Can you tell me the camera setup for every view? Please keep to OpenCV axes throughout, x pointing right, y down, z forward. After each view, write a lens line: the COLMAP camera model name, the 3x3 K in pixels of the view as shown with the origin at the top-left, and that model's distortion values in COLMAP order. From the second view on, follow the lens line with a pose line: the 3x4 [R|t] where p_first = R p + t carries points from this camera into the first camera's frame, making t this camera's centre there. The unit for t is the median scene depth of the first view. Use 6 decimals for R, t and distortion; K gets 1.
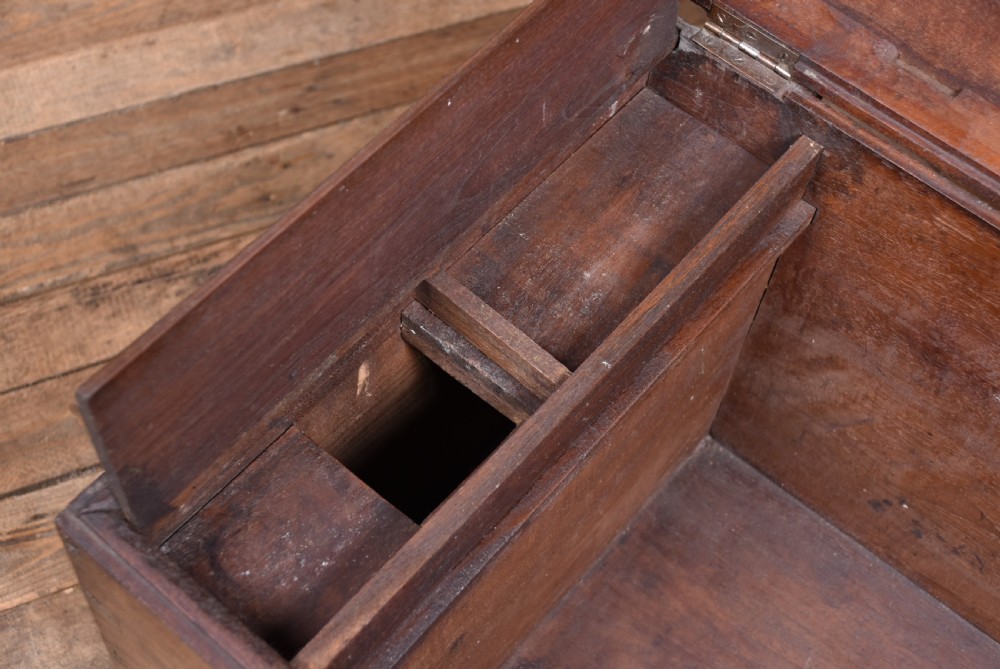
lens RADIAL K [[1476.4, 0, 500.0], [0, 1476.4, 334.5], [0, 0, 1]] dist [-0.009004, 0.191620]
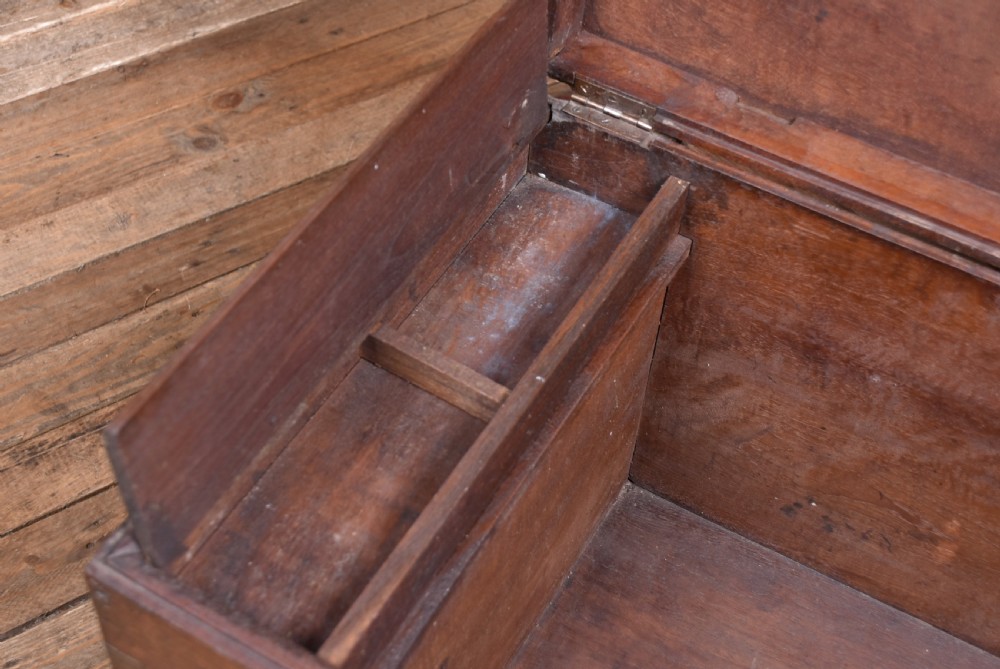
lens RADIAL K [[1476.4, 0, 500.0], [0, 1476.4, 334.5], [0, 0, 1]] dist [-0.009004, 0.191620]
pose [[0.984433, -0.147032, 0.096297, -0.049789], [0.157855, 0.980559, -0.116559, 0.089305], [-0.077287, 0.129945, 0.988504, -0.103917]]
